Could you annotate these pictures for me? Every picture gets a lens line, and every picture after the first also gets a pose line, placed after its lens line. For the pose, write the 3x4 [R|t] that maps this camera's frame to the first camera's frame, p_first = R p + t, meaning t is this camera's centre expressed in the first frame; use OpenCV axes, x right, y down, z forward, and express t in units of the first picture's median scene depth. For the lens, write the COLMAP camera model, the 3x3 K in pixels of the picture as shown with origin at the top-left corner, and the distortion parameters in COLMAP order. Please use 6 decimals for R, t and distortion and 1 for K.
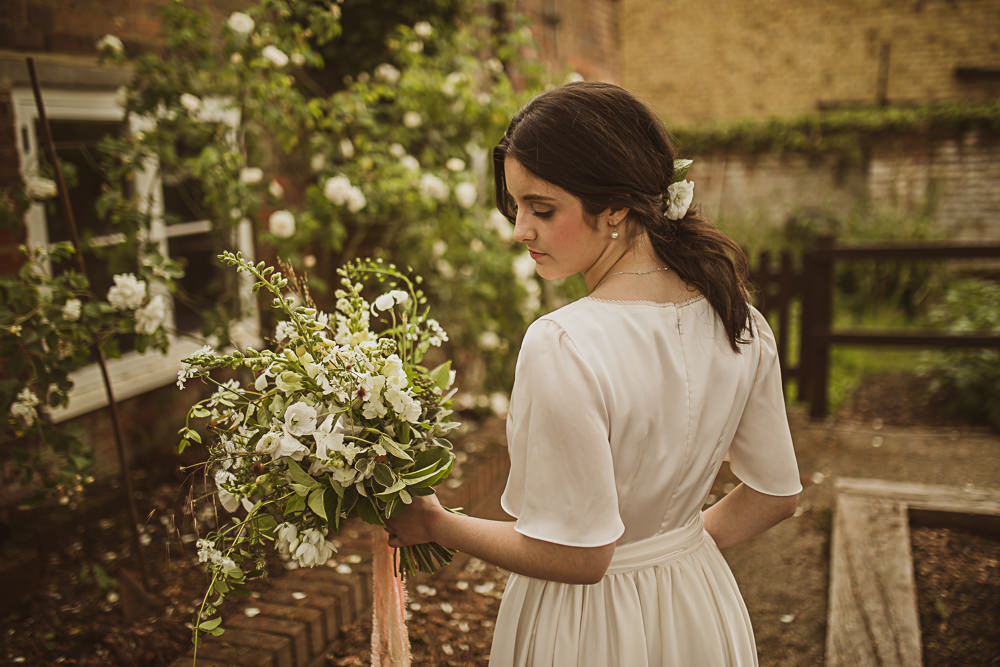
lens RADIAL K [[935.7, 0, 498.2], [0, 935.7, 360.5], [0, 0, 1]] dist [-0.090622, 0.128989]
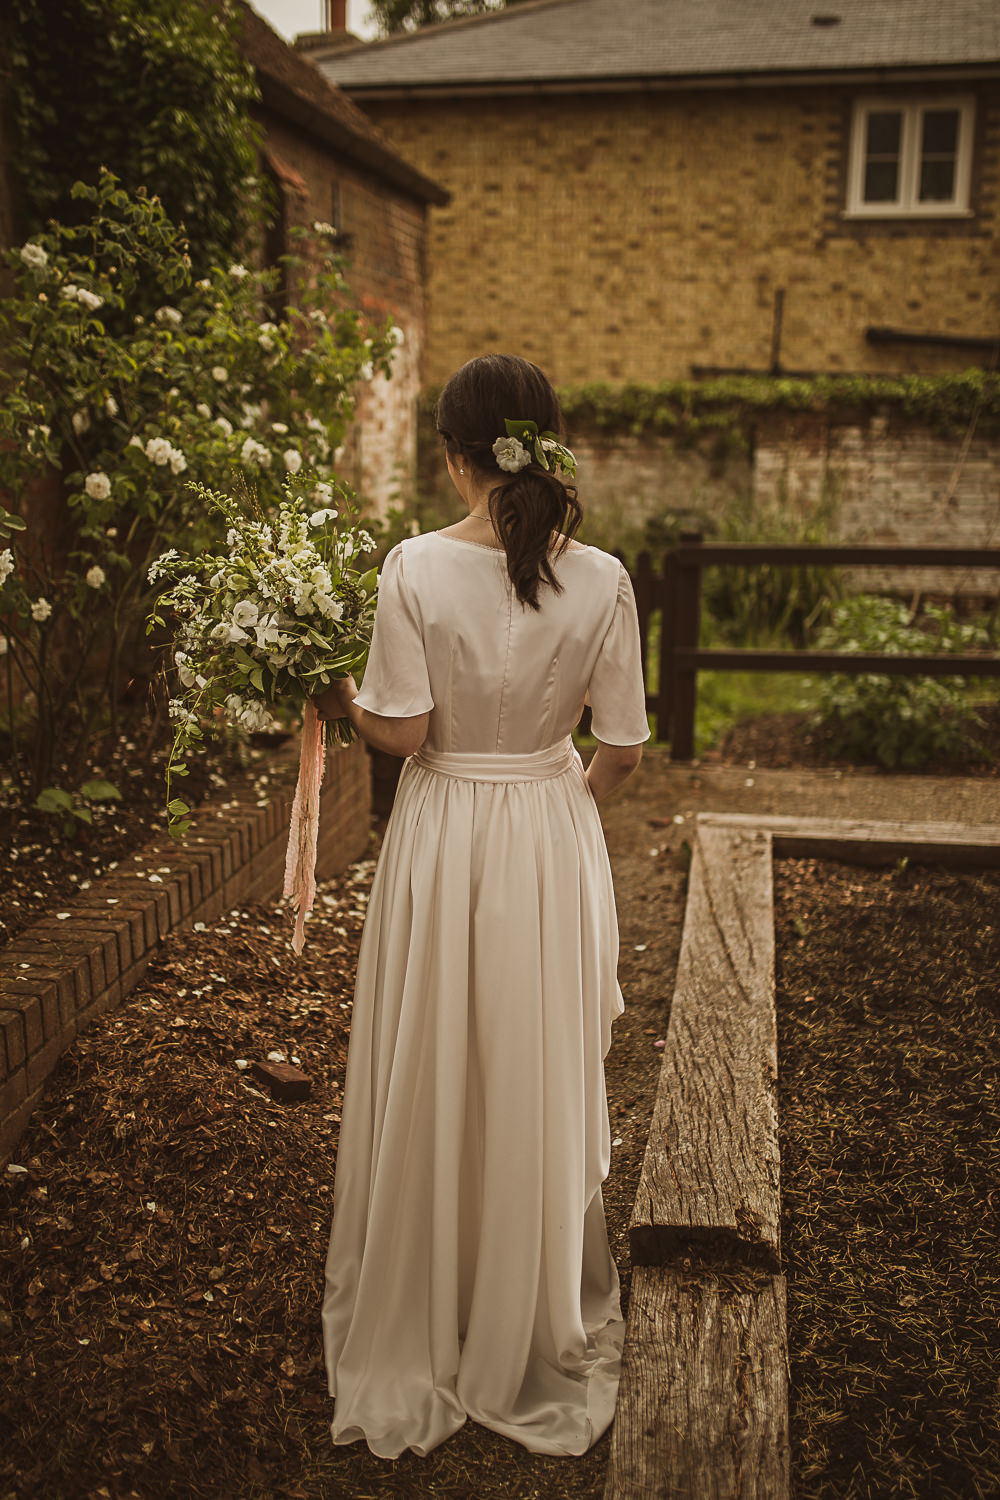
lens RADIAL K [[1421.4, 0, 502.6], [0, 1421.4, 810.5], [0, 0, 1]] dist [-0.070242, 0.090812]
pose [[0.981529, -0.013611, 0.190831, -0.085830], [0.005166, 0.998988, 0.044684, 0.088534], [-0.191246, -0.042873, 0.980605, -0.343418]]
